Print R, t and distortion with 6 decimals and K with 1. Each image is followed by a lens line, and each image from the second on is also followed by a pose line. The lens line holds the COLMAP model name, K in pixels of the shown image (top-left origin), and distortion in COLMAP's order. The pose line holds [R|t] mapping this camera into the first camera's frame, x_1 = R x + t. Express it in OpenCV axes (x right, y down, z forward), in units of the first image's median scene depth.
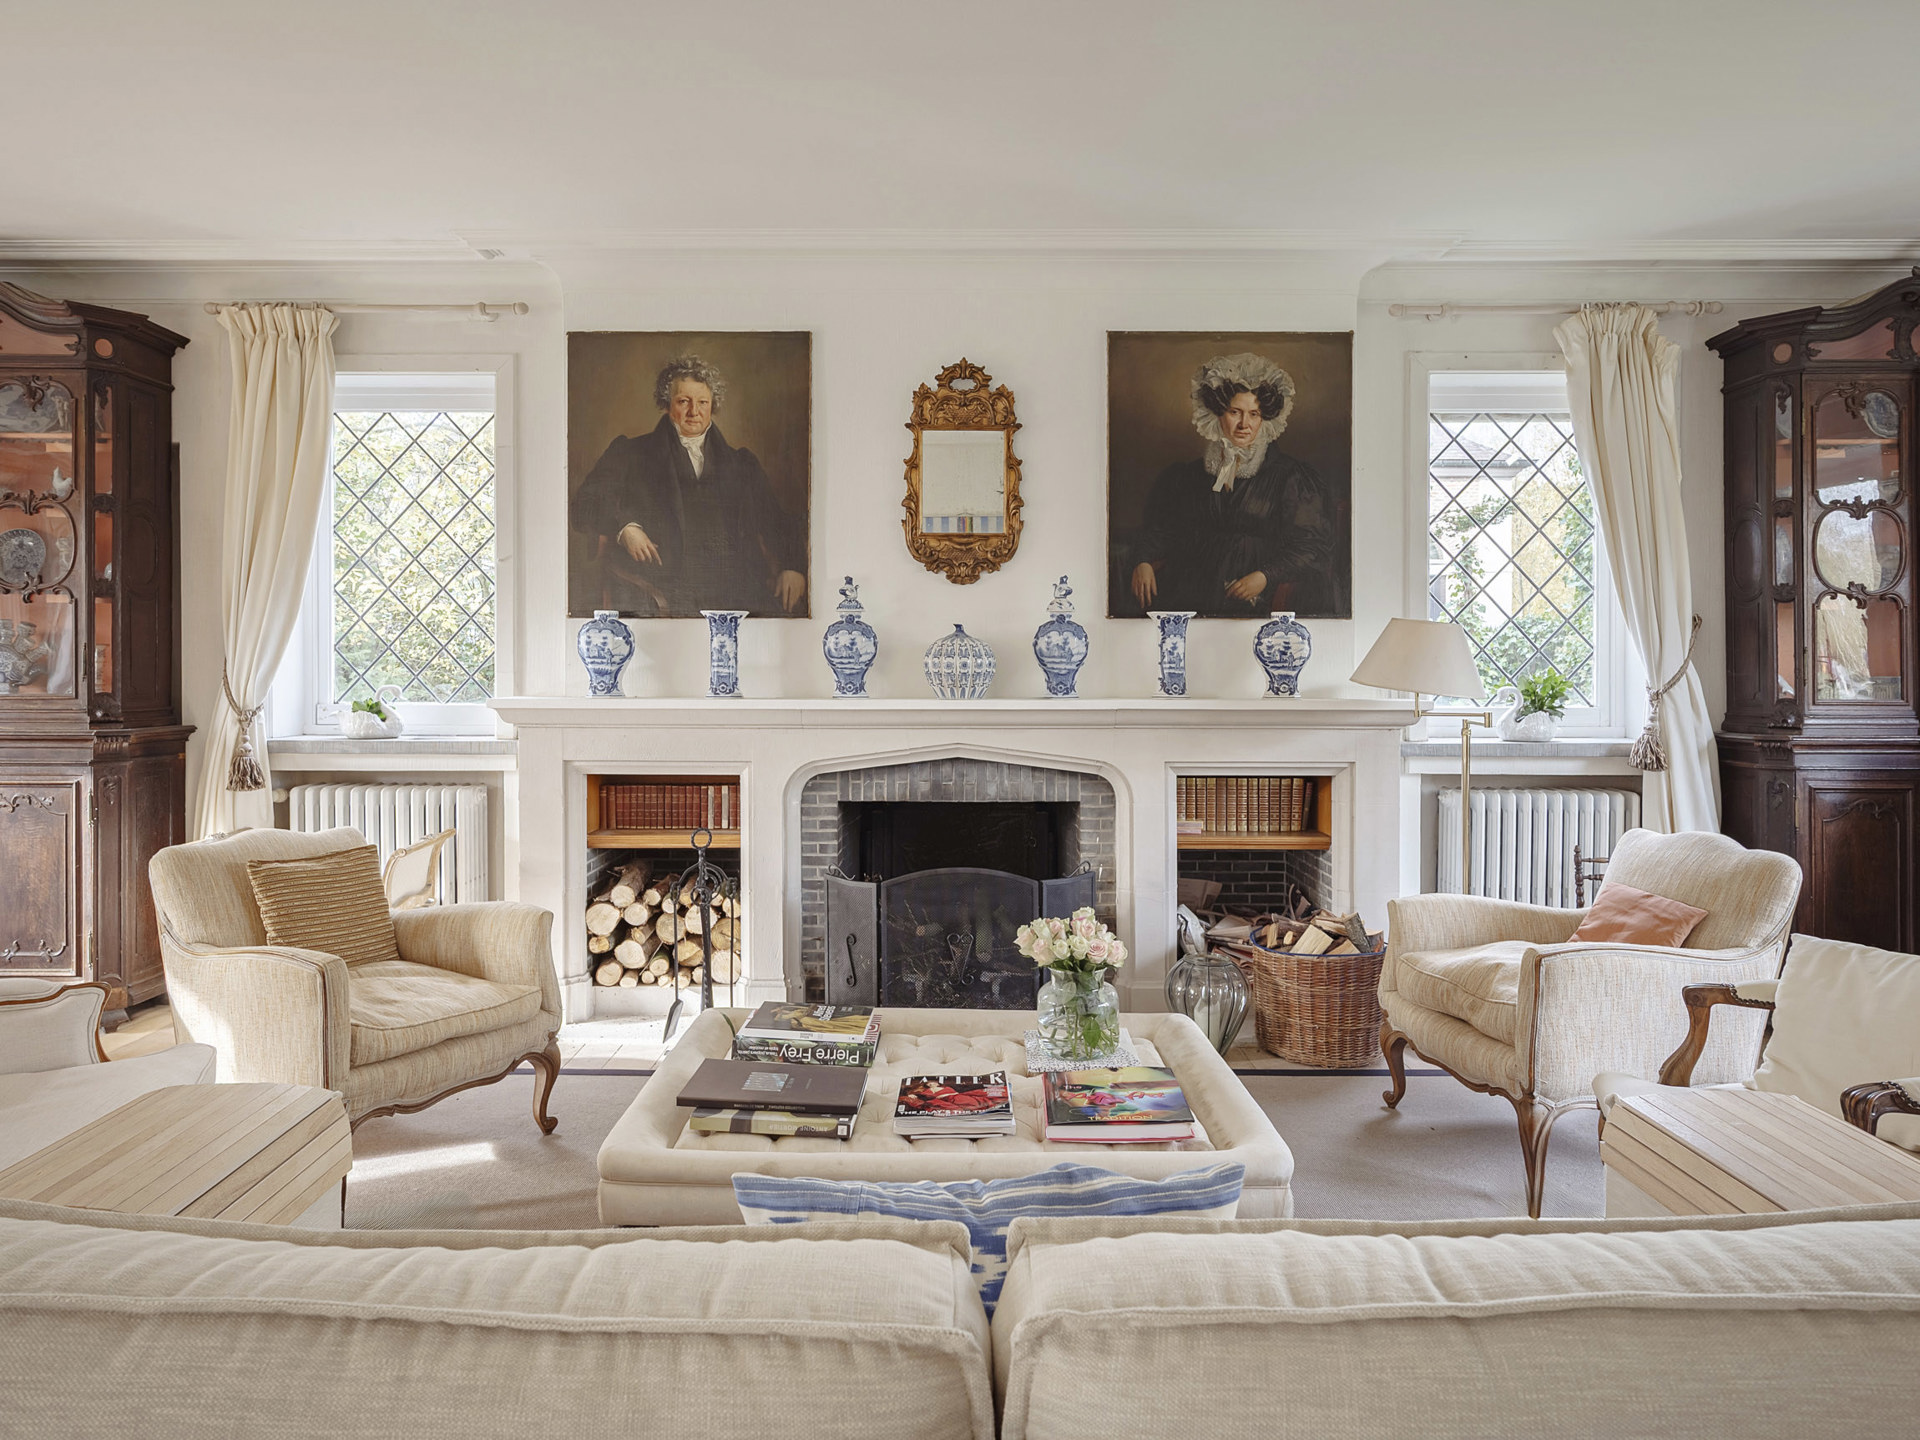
lens RADIAL K [[1153.1, 0, 953.8], [0, 1153.1, 703.1], [0, 0, 1]] dist [-0.004892, -0.001574]
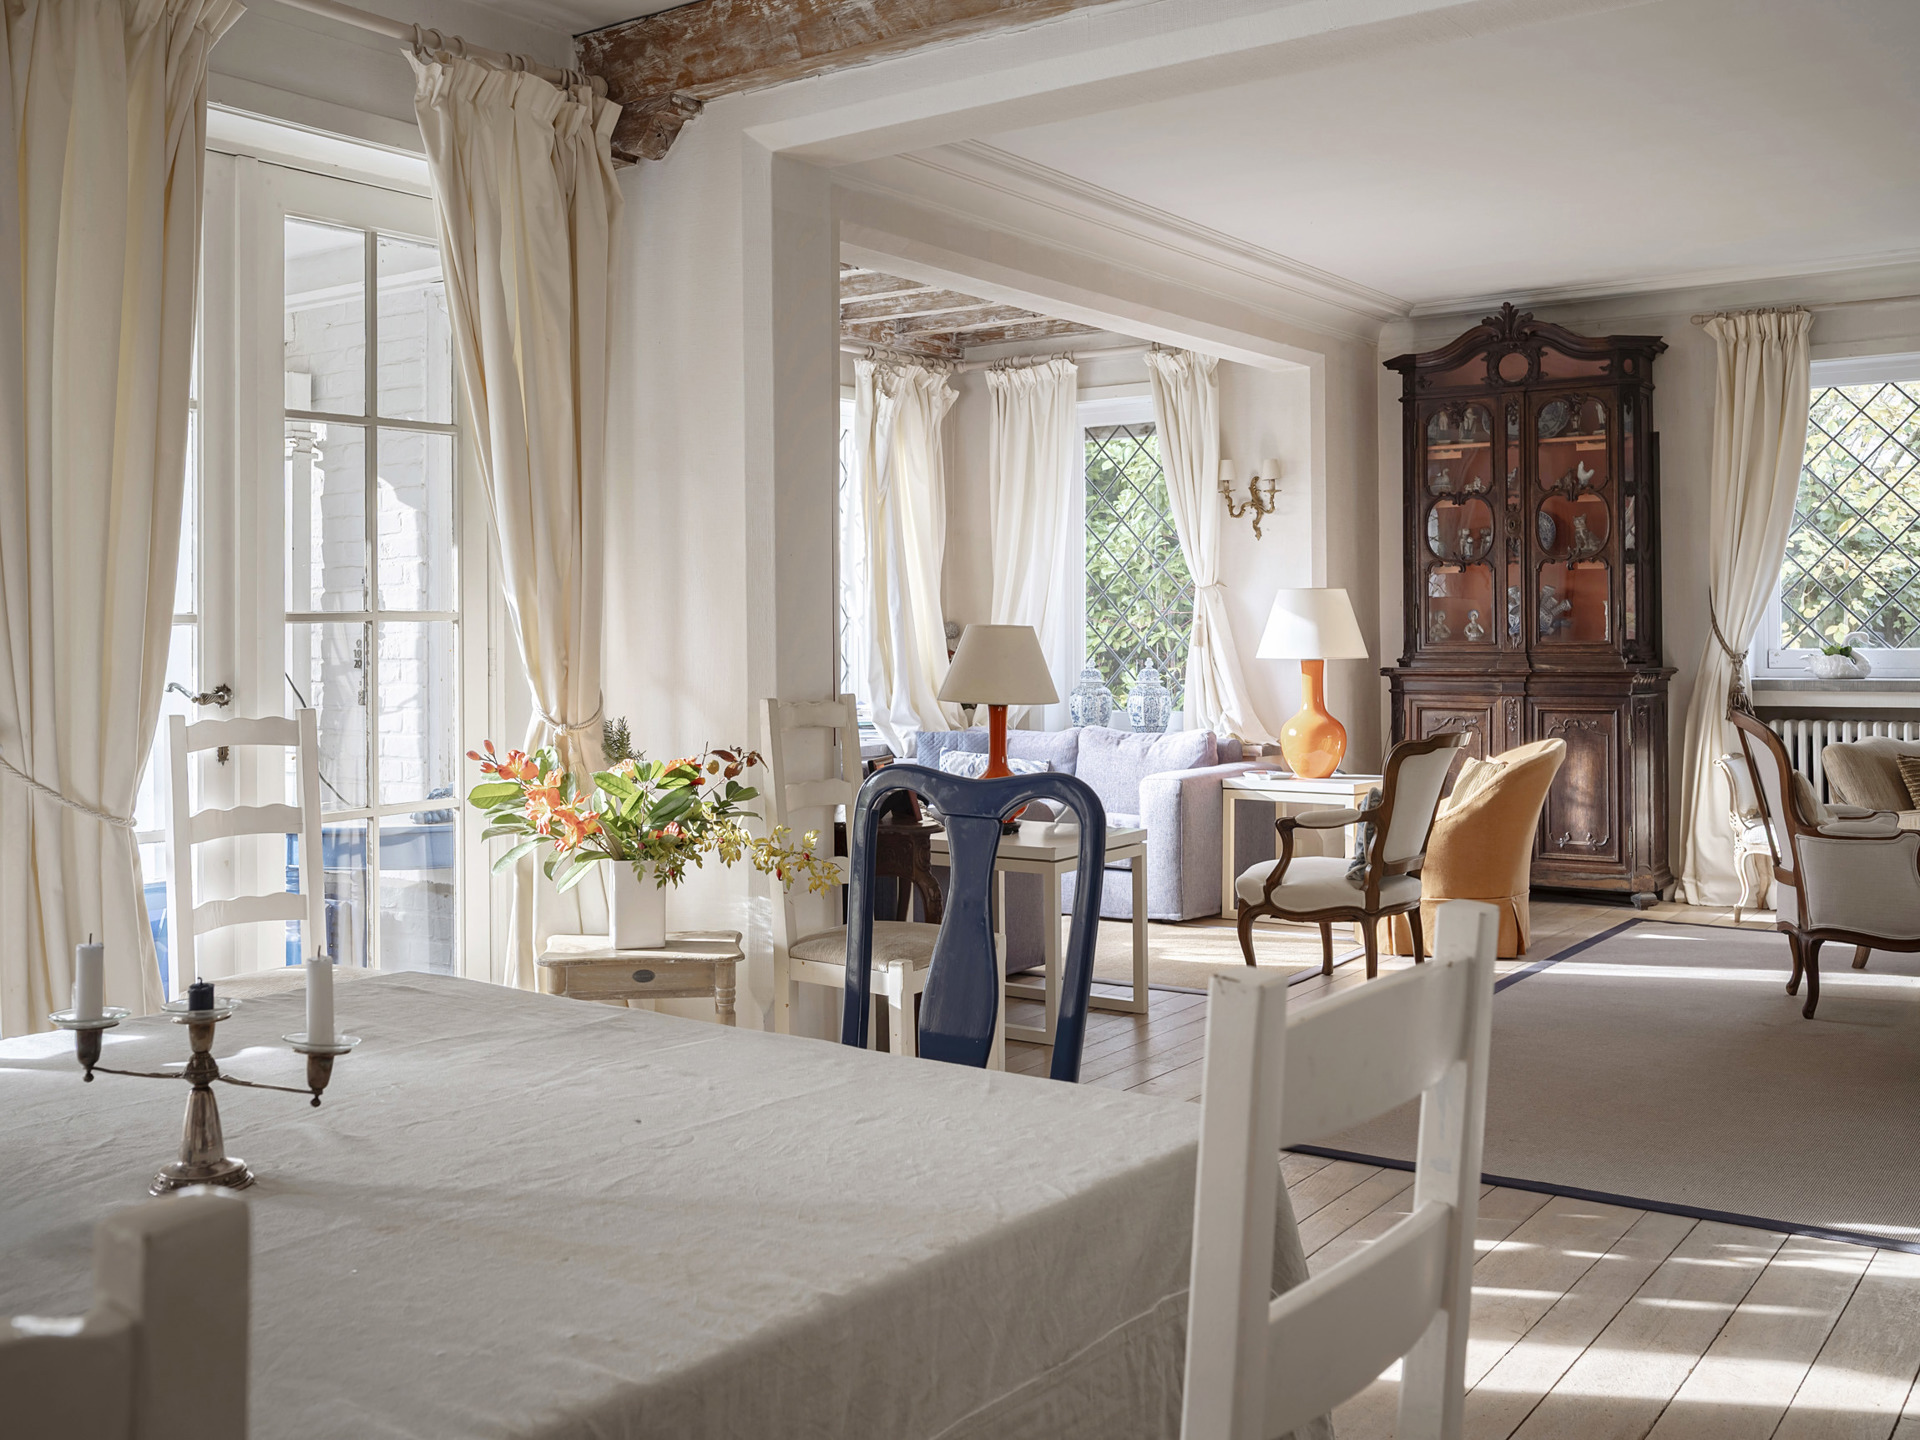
lens RADIAL K [[1797.0, 0, 903.4], [0, 1797.0, 650.6], [0, 0, 1]] dist [-0.015375, 0.000000]
pose [[0.800192, -0.007643, -0.599696, -0.192712], [-0.000500, 0.999910, -0.013410, 0.028609], [0.599744, 0.011030, 0.800116, -1.009181]]
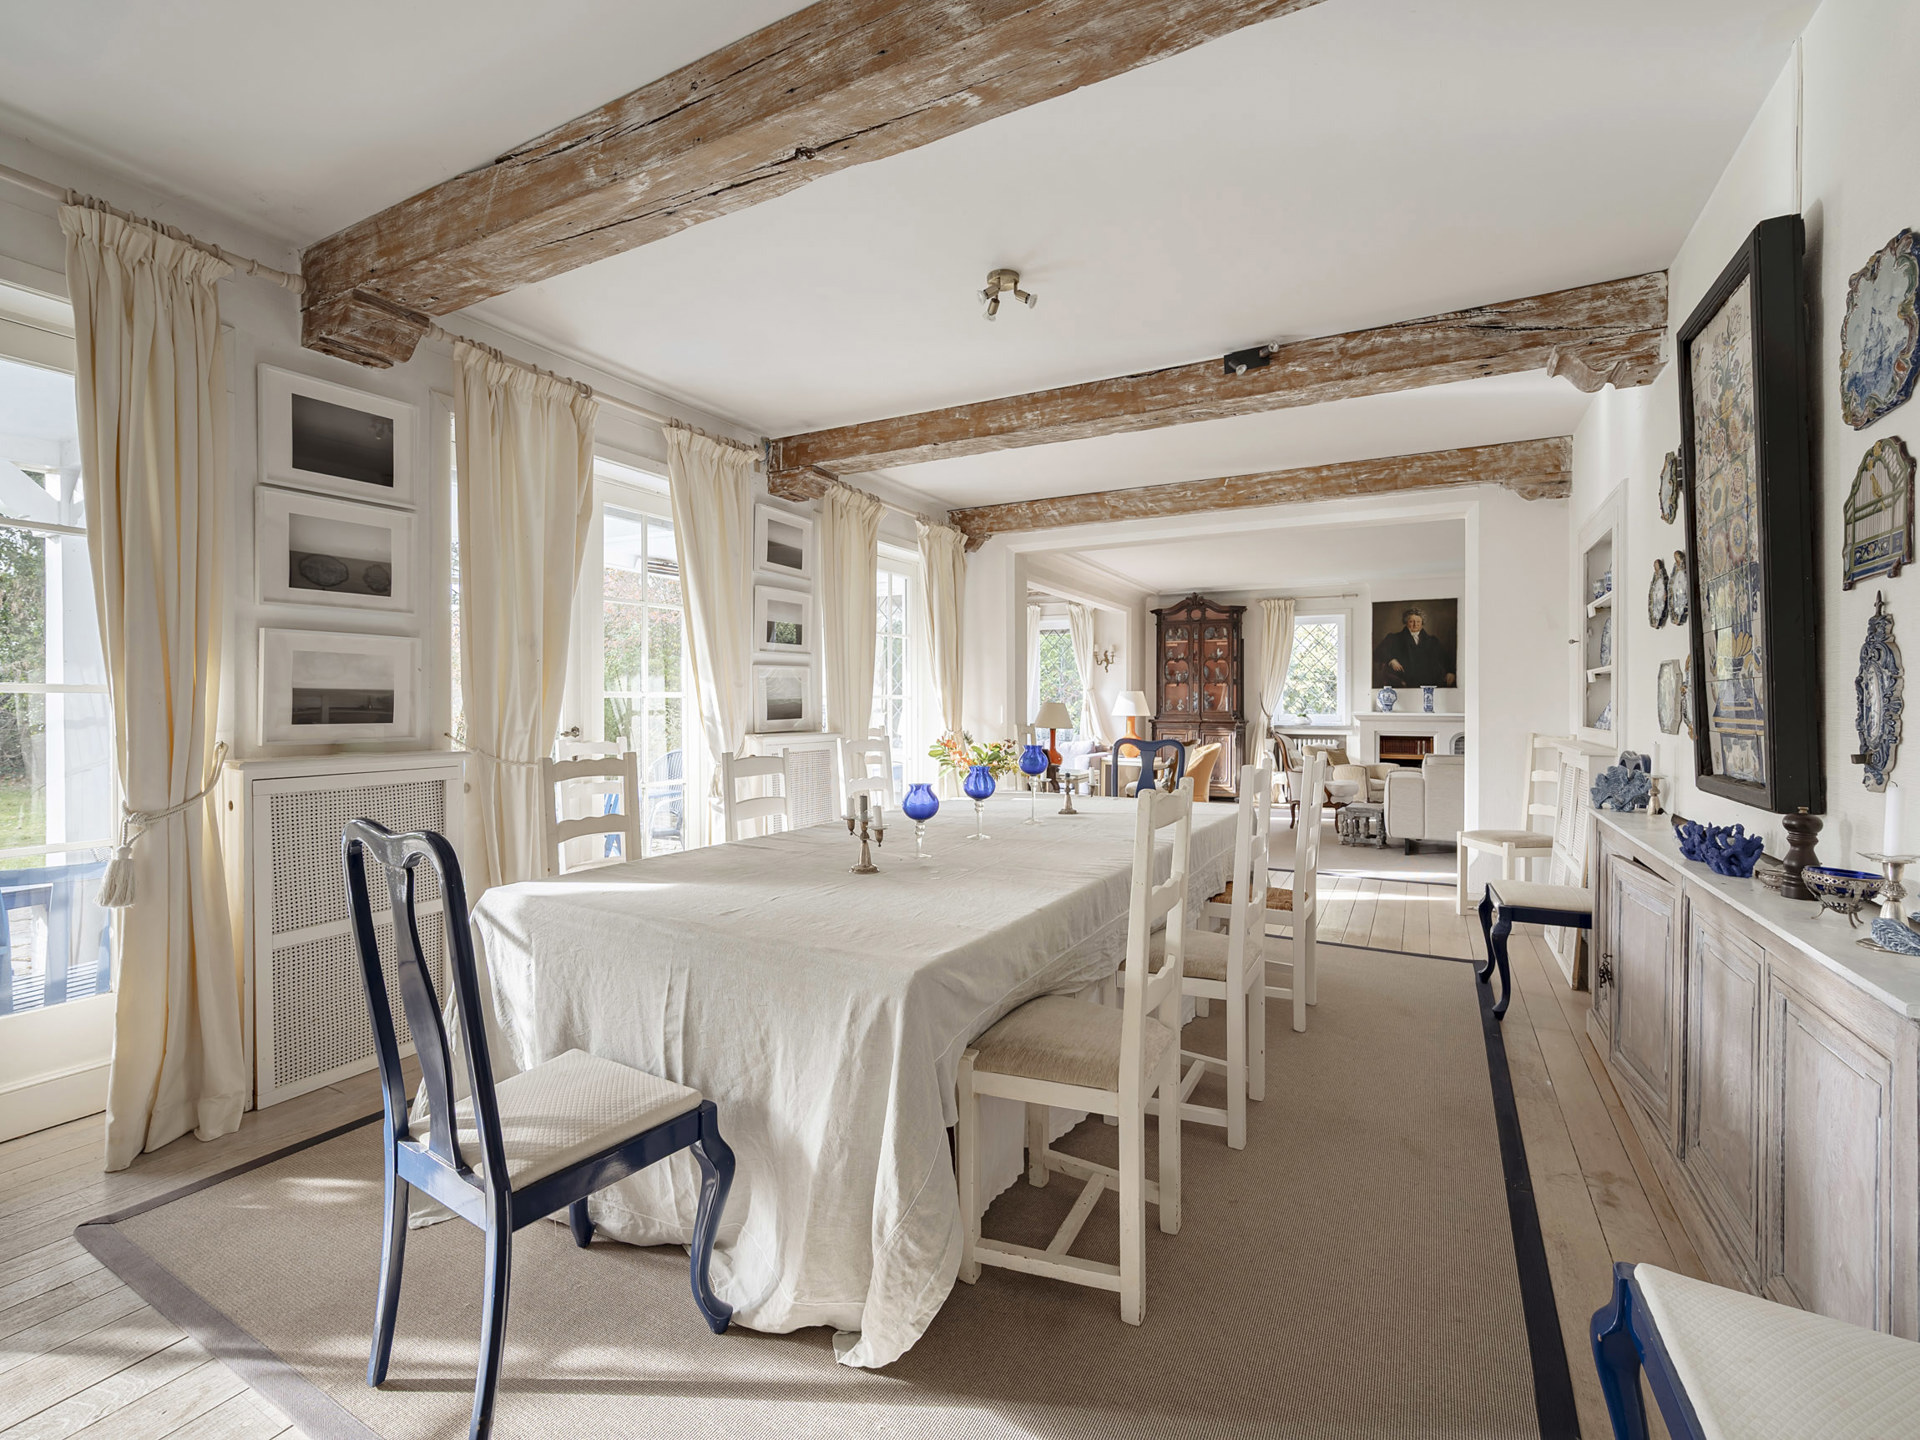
lens RADIAL K [[885.8, 0, 950.7], [0, 885.8, 713.2], [0, 0, 1]] dist [0.003657, -0.001093]
pose [[0.885926, 0.002098, -0.463822, -0.226638], [-0.010868, 0.999809, -0.016236, 0.052038], [0.463699, 0.019425, 0.885780, -1.826447]]
